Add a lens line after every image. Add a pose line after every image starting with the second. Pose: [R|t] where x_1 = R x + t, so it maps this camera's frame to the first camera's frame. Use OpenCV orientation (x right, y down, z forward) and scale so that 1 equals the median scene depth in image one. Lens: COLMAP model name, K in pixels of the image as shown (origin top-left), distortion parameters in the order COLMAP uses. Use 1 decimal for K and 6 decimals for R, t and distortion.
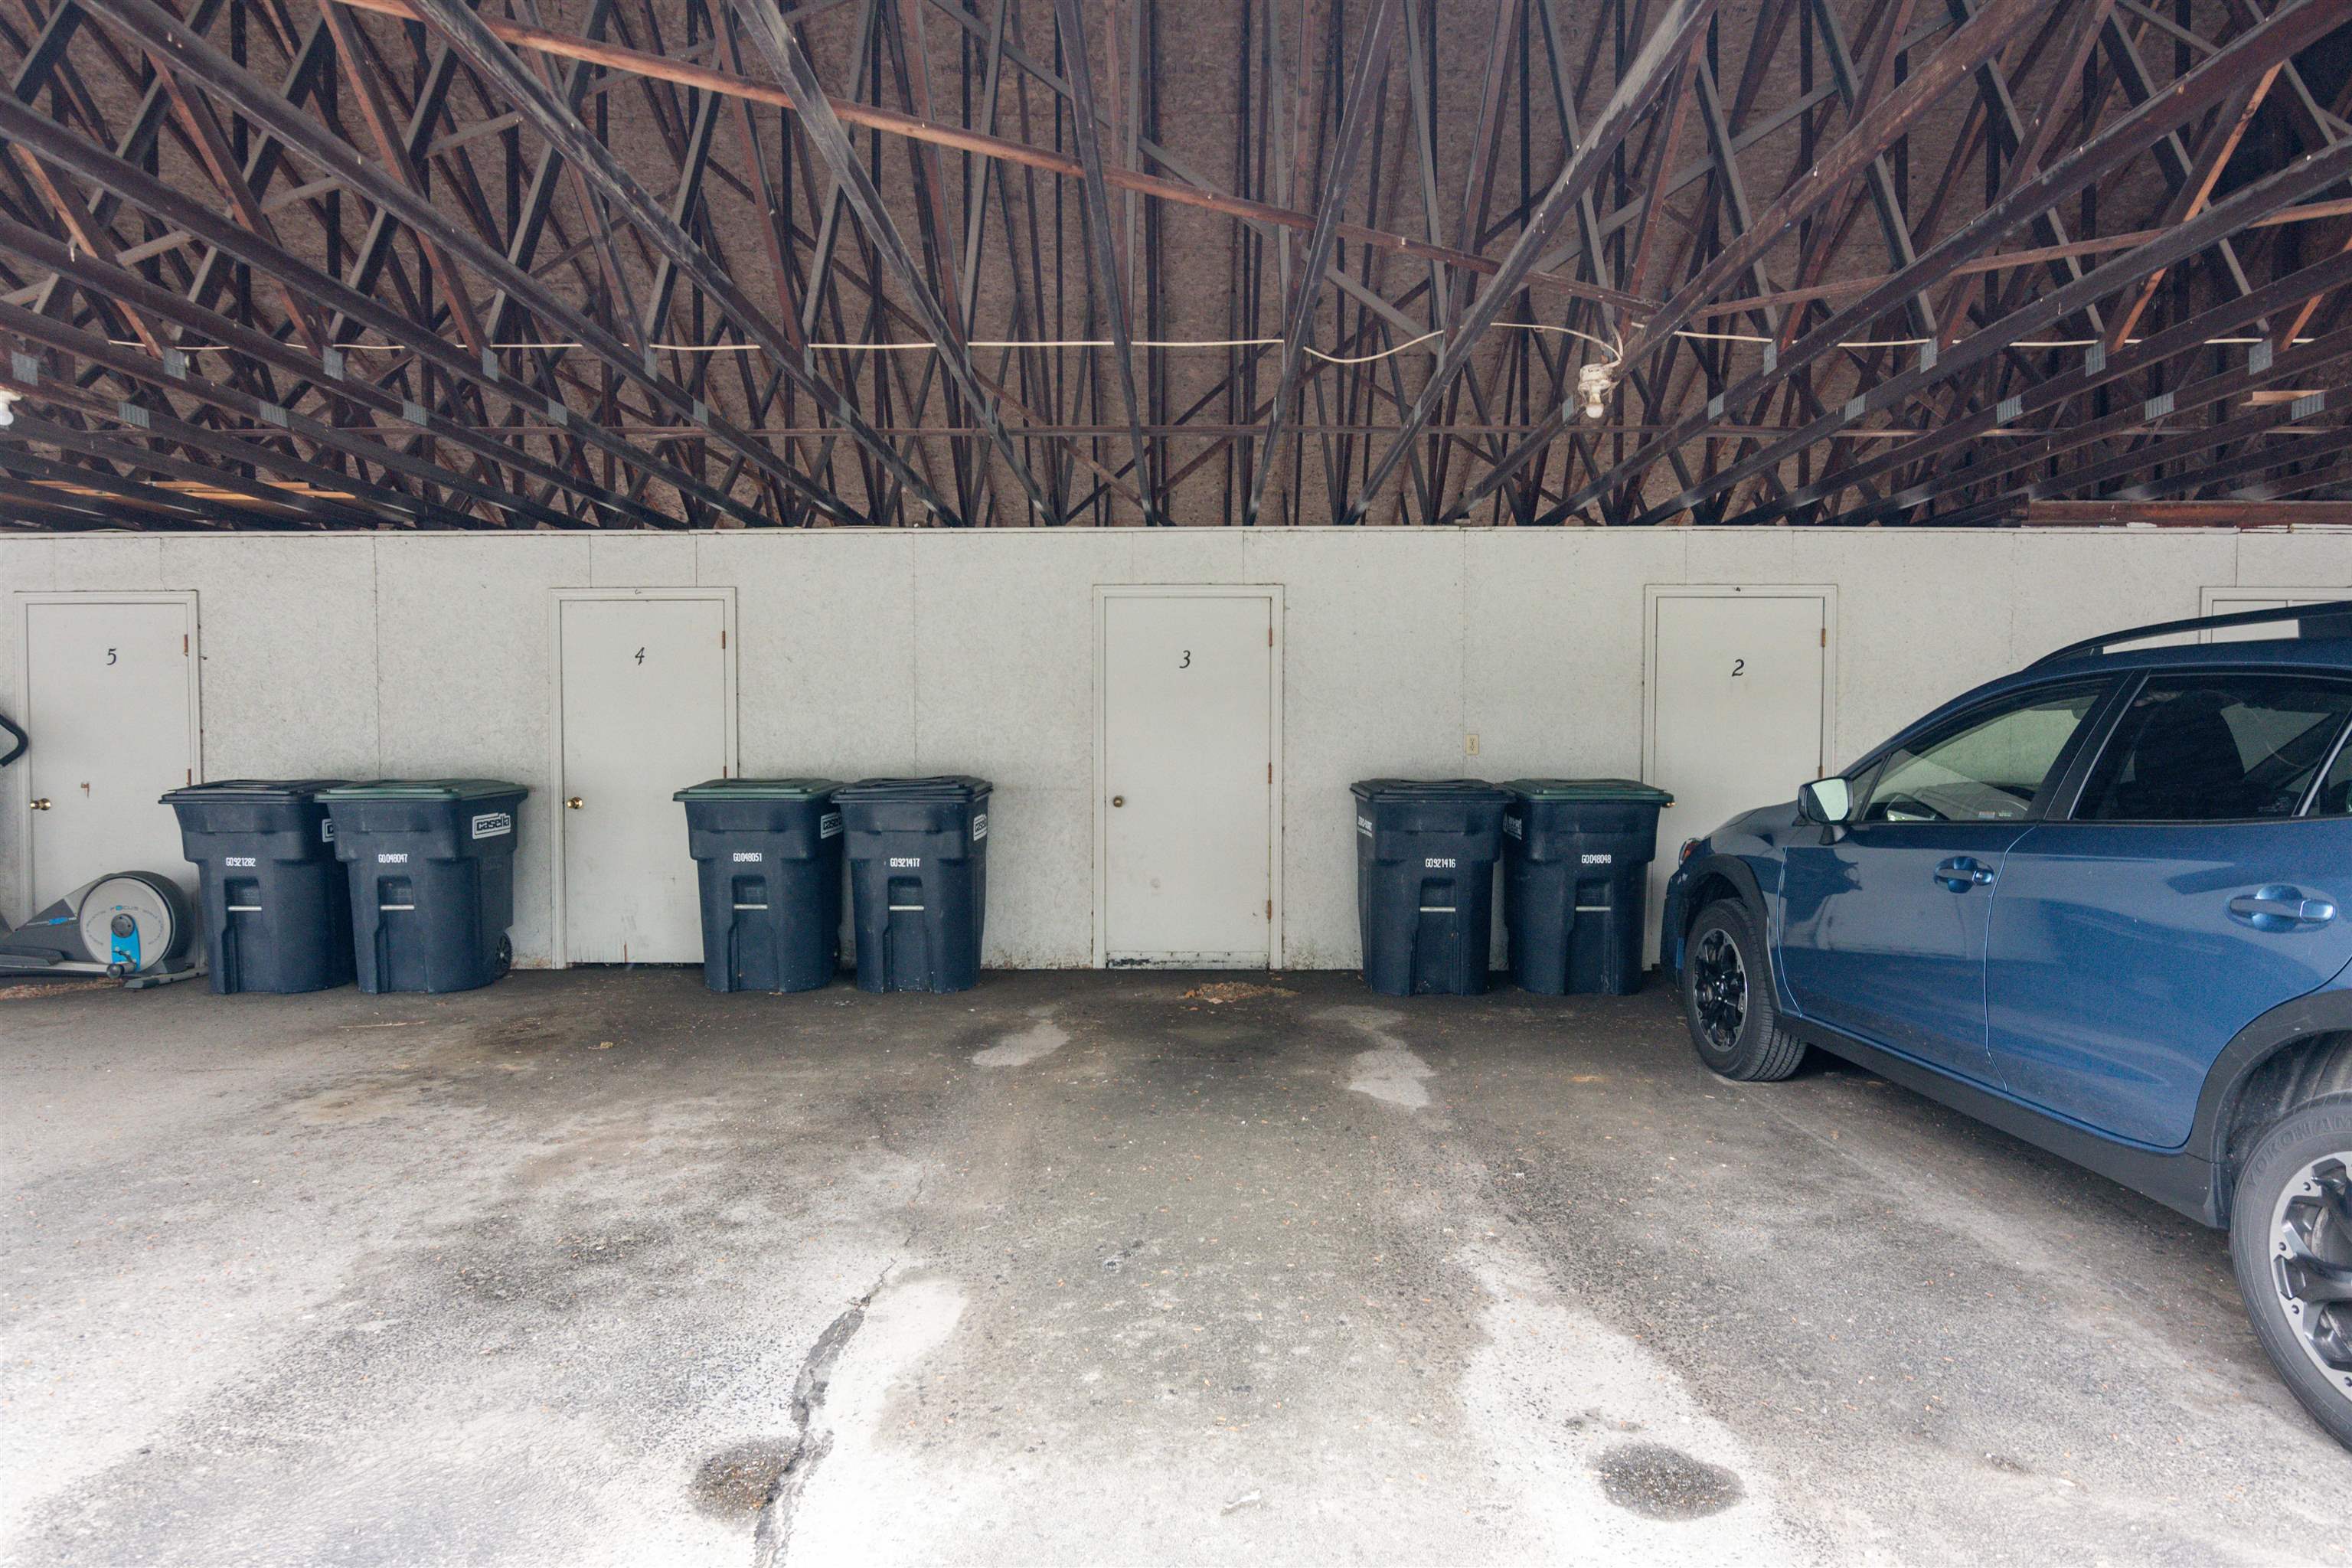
lens RADIAL K [[1265.1, 0, 1168.2], [0, 1265.1, 777.7], [0, 0, 1]] dist [-0.007111, 0.001878]
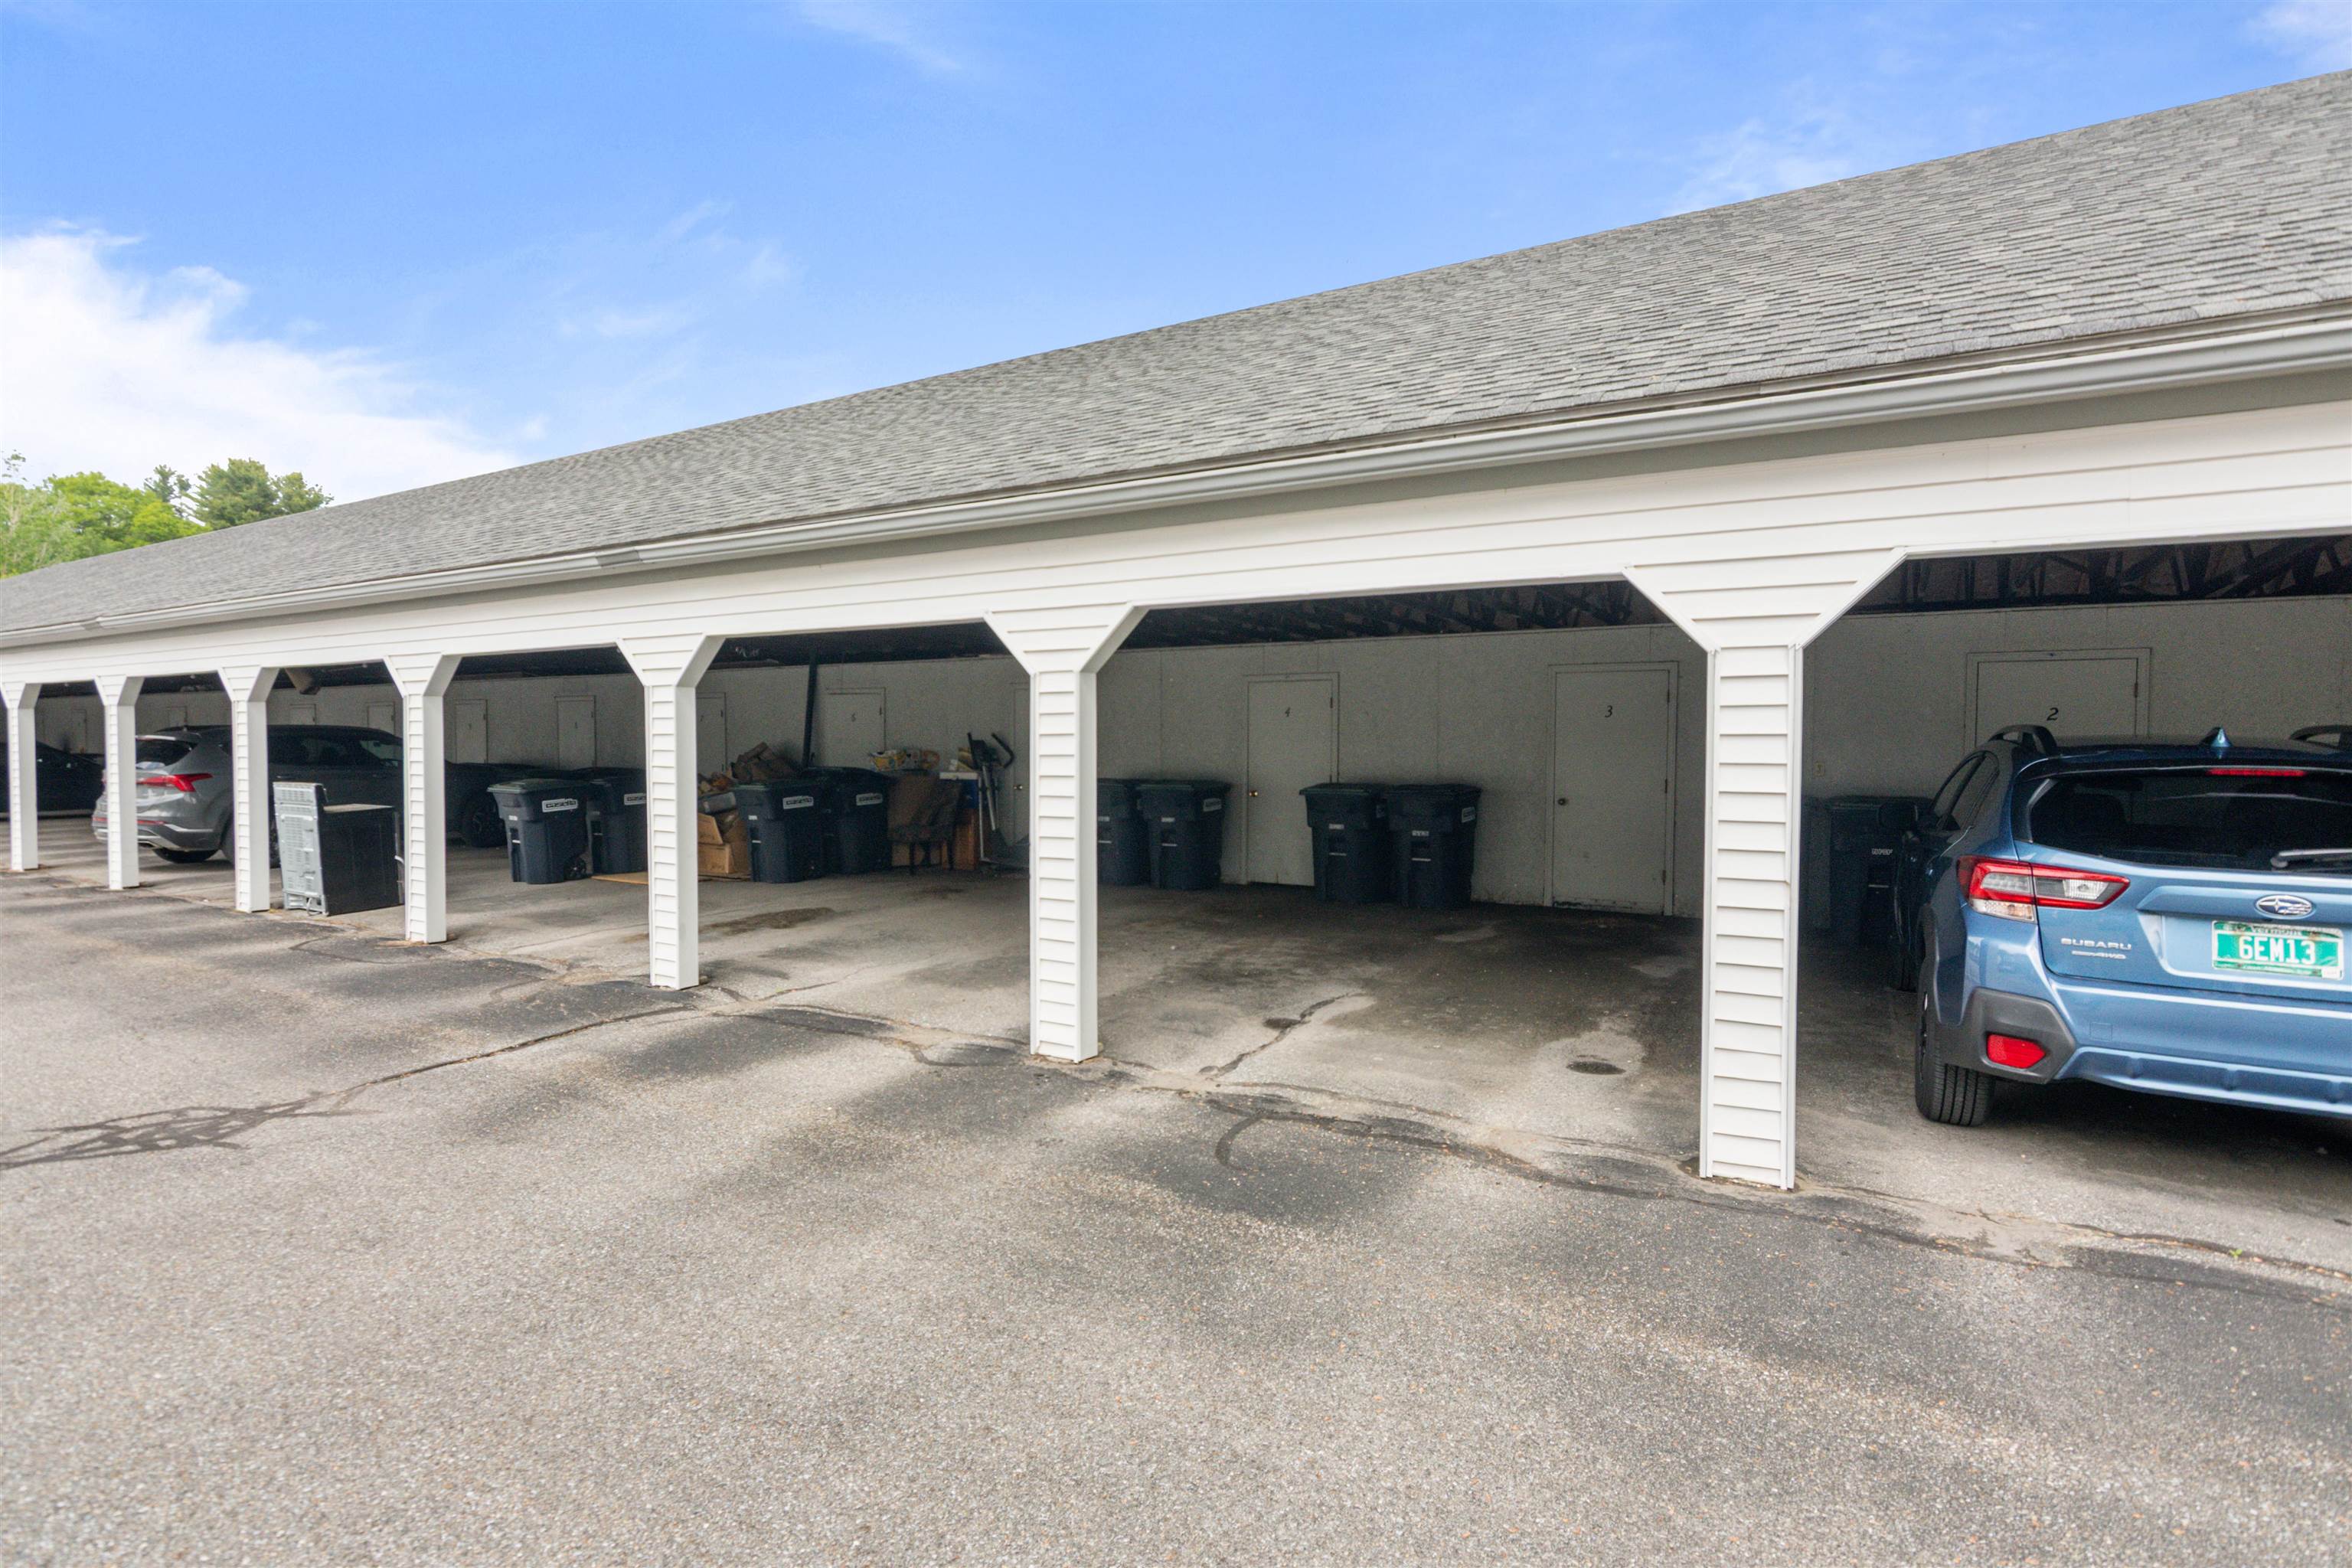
lens RADIAL K [[1132.9, 0, 1175.5], [0, 1132.9, 780.2], [0, 0, 1]] dist [-0.003130, 0.001543]
pose [[0.864022, 0.020991, -0.503016, 0.283892], [-0.015581, 0.999767, 0.014957, -0.024440], [0.503213, -0.005086, 0.864147, -0.521884]]
